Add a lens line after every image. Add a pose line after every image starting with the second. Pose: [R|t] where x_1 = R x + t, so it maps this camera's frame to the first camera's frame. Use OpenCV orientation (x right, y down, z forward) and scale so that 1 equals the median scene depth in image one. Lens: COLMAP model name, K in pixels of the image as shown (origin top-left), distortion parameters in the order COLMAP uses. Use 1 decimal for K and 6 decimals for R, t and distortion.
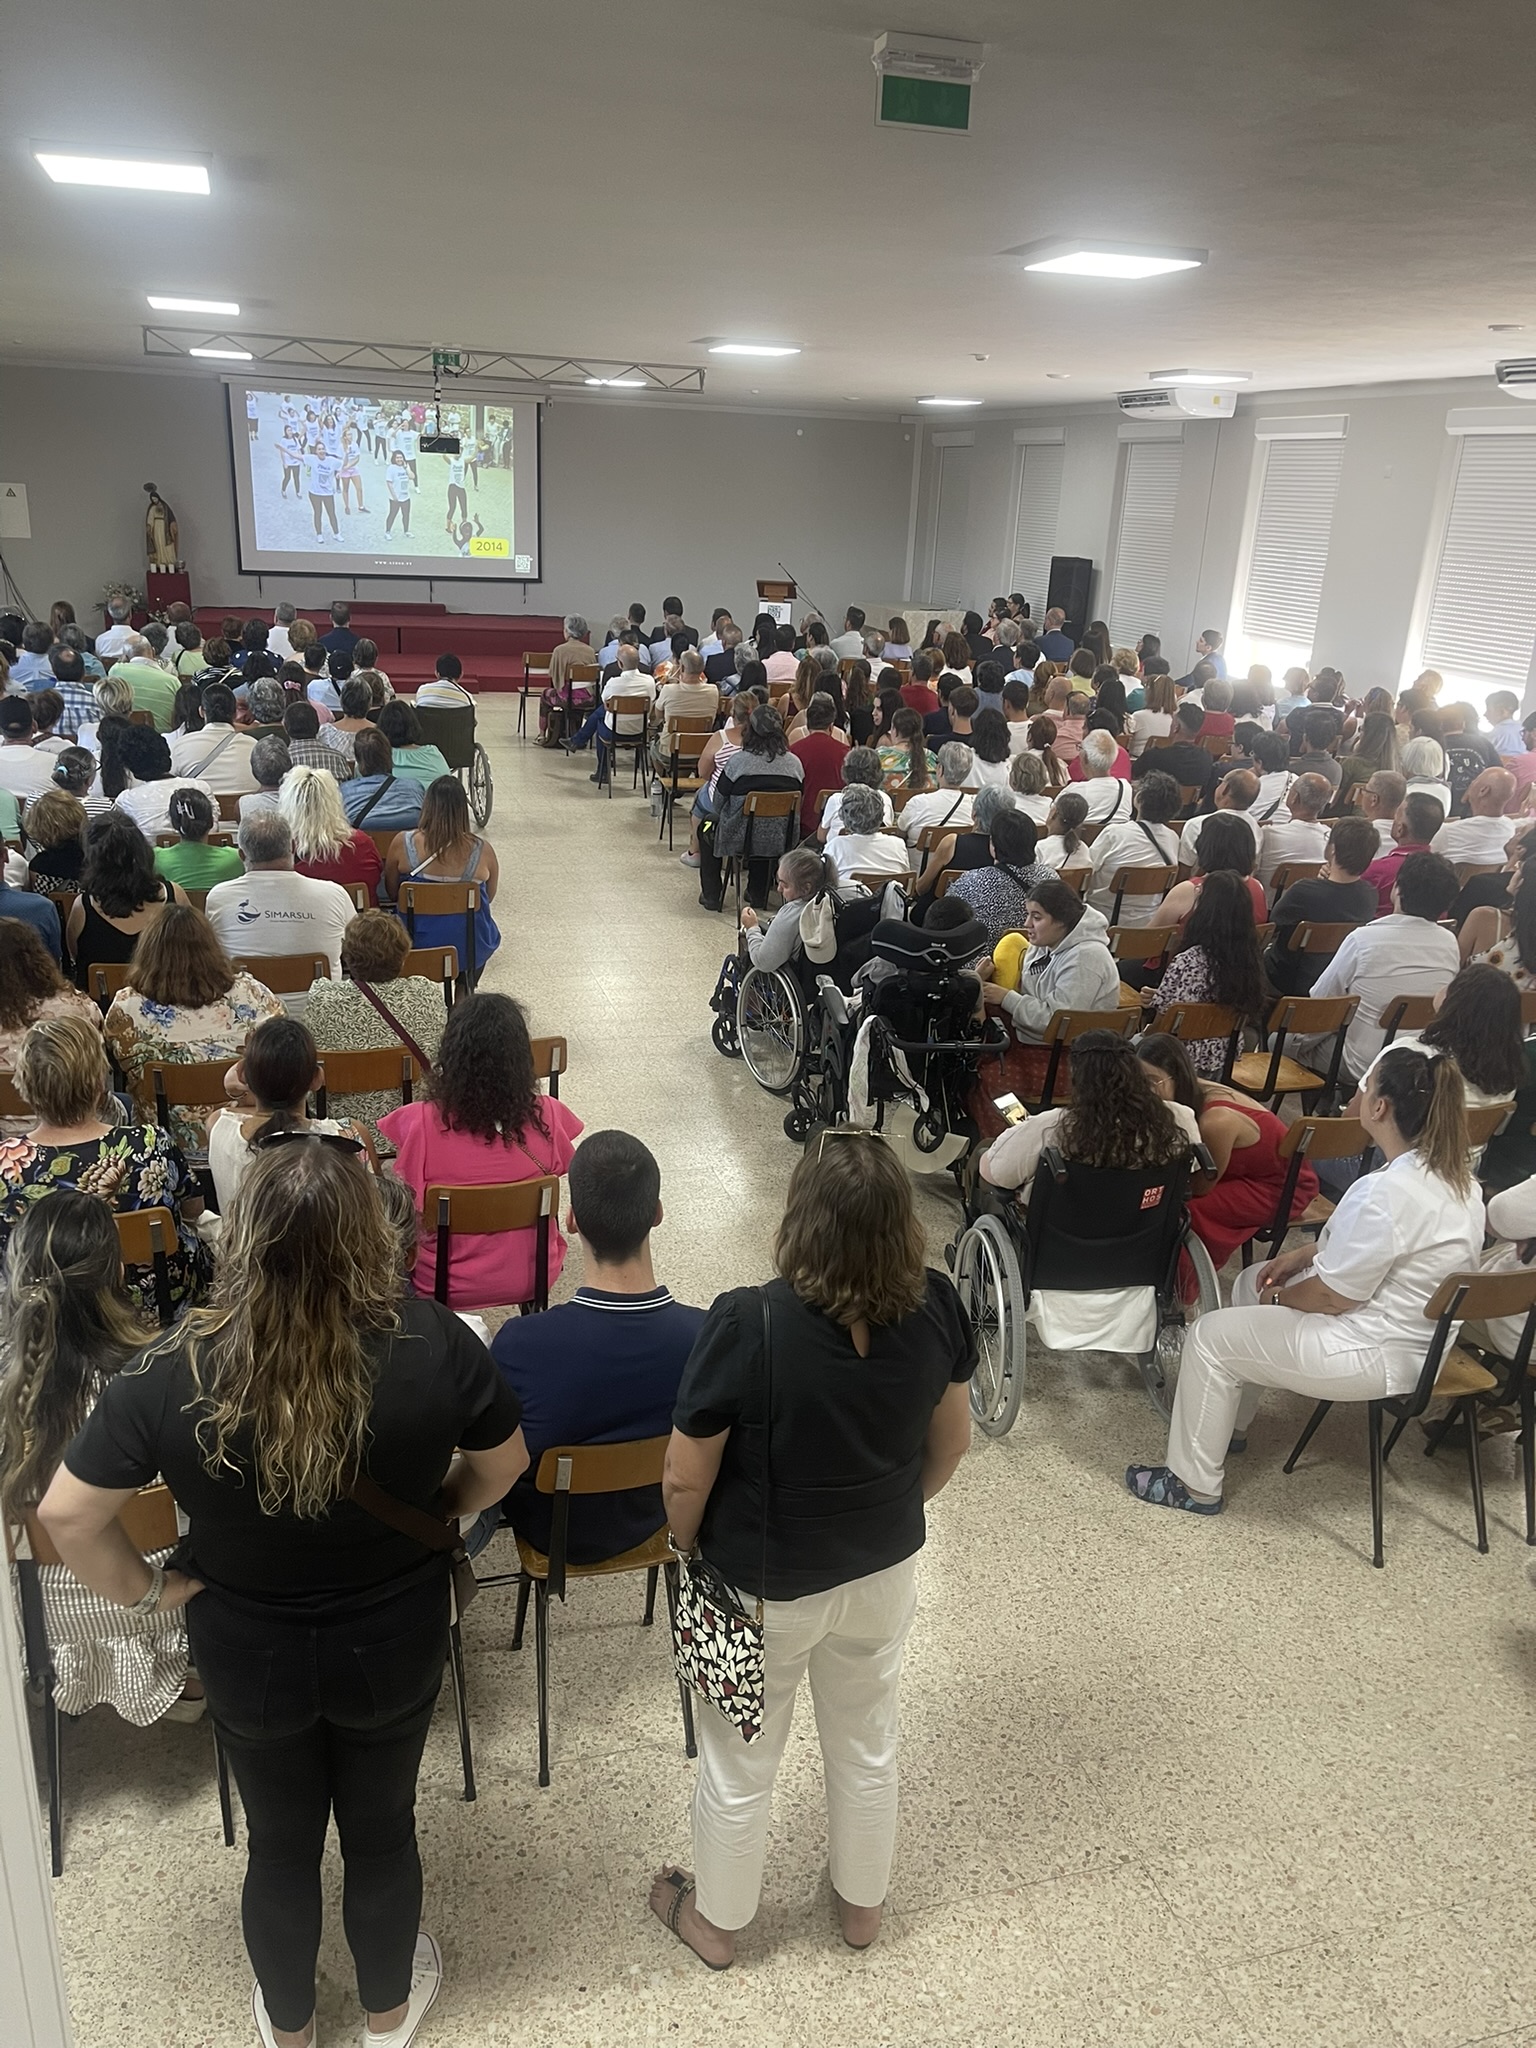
lens RADIAL K [[1551.4, 0, 763.6], [0, 1551.4, 1026.8], [0, 0, 1]] dist [0.081153, -0.089278]
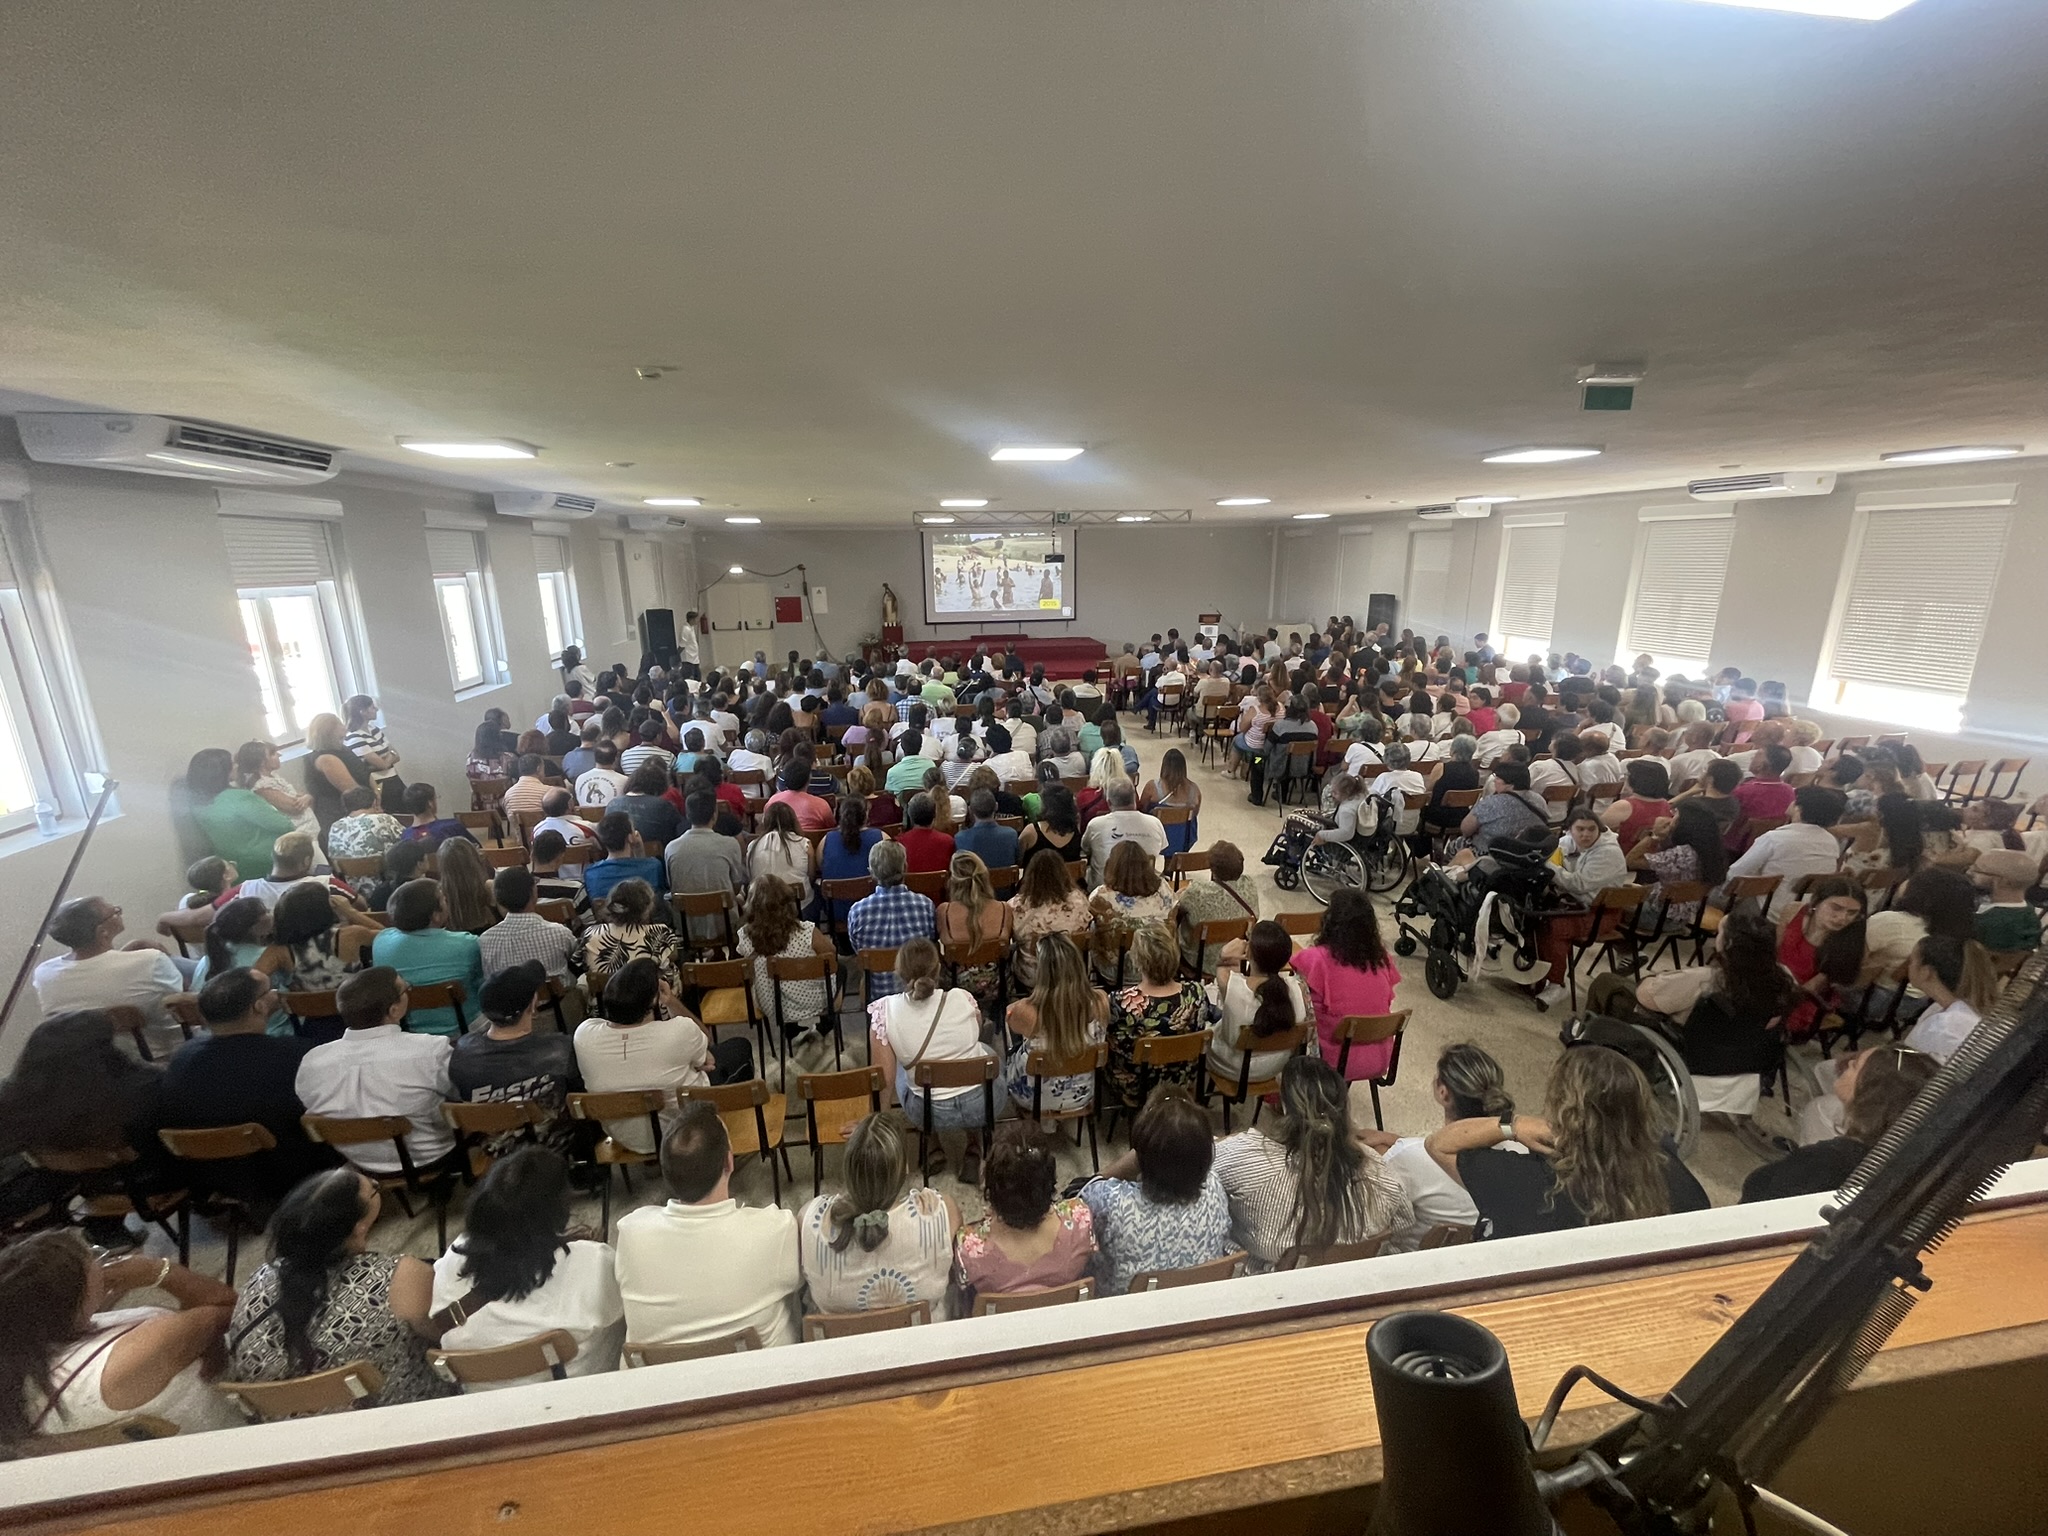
lens RADIAL K [[836.6, 0, 1026.1], [0, 836.6, 769.9], [0, 0, 1]] dist [0.016811, -0.000020]
pose [[0.991659, -0.026499, -0.126139, -0.134885], [0.015925, 0.996329, -0.084107, -0.030128], [0.127905, 0.081396, 0.988441, 0.002029]]
